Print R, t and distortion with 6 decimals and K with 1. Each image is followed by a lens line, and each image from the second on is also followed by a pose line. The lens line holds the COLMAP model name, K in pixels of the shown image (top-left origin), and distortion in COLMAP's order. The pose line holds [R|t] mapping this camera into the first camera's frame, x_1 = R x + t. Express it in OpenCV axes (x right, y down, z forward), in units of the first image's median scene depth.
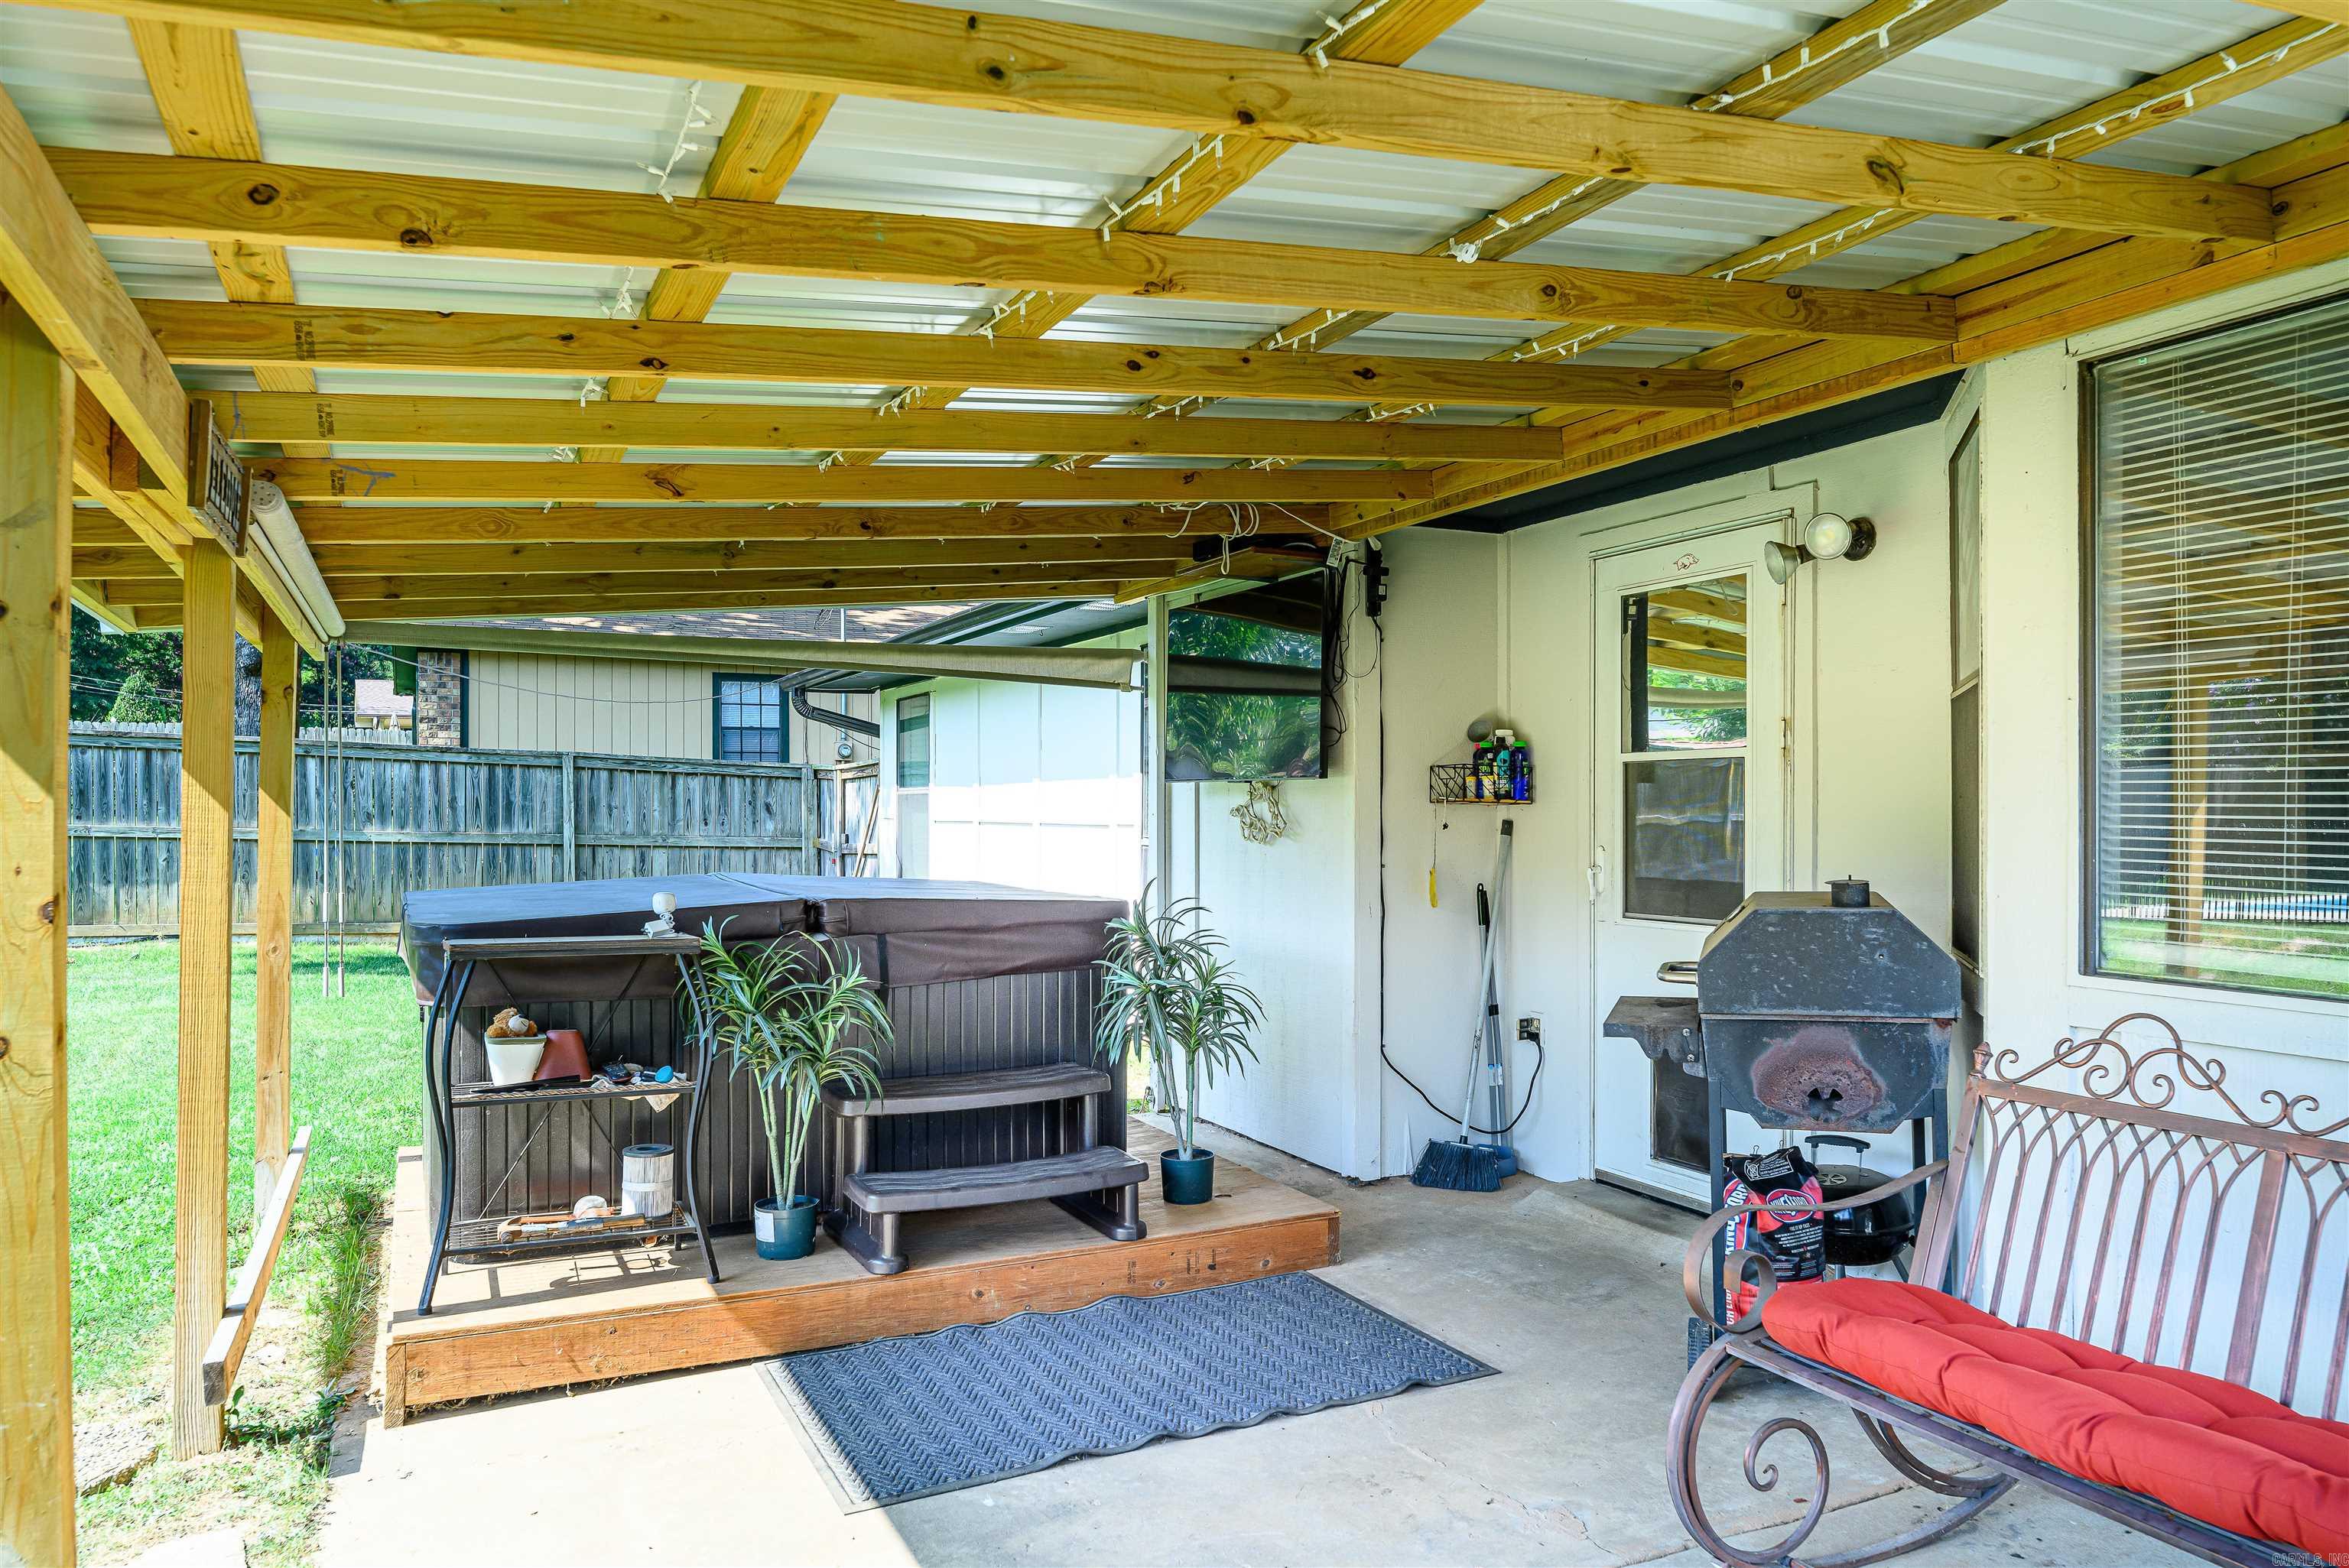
lens RADIAL K [[1517.8, 0, 1174.5], [0, 1517.8, 784.0], [0, 0, 1]] dist [0.000659, -0.000674]
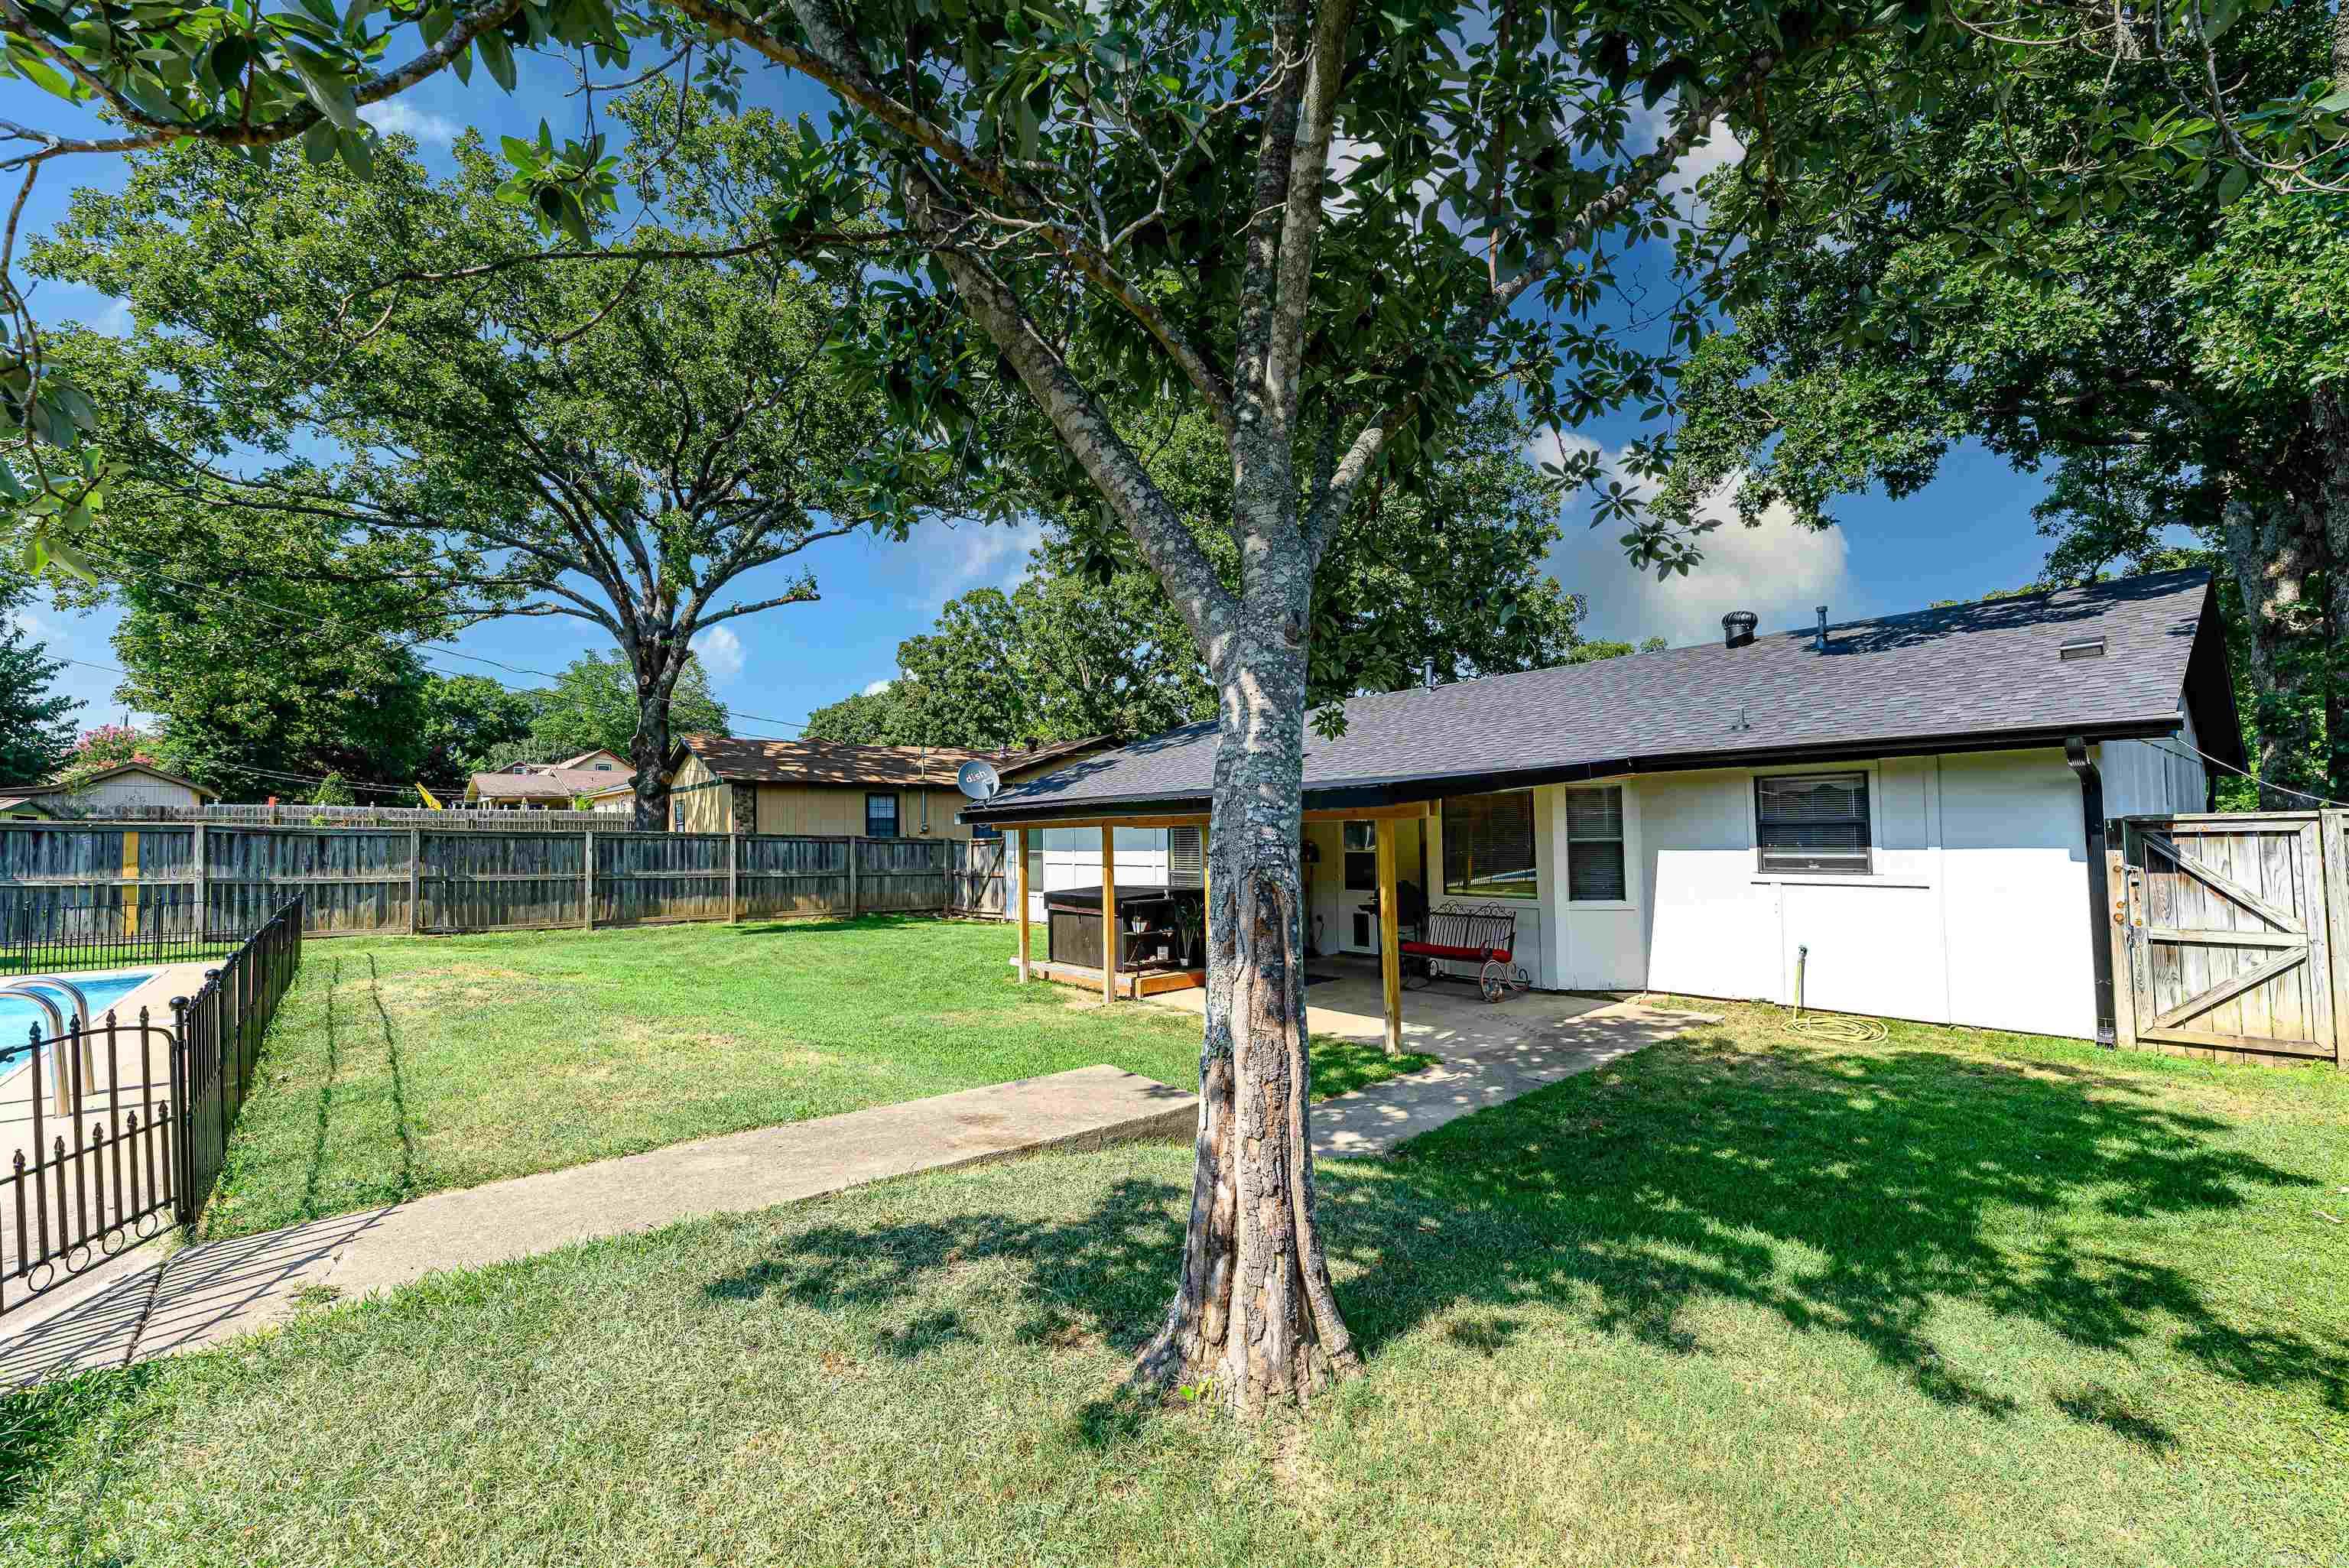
lens RADIAL K [[919.2, 0, 1174.5], [0, 919.2, 784.0], [0, 0, 1]] dist [-0.000525, -0.000042]
pose [[0.960058, -0.003789, 0.279777, -0.334061], [0.015308, 0.999122, -0.039000, -0.038764], [-0.279383, 0.041725, 0.959273, -0.502460]]
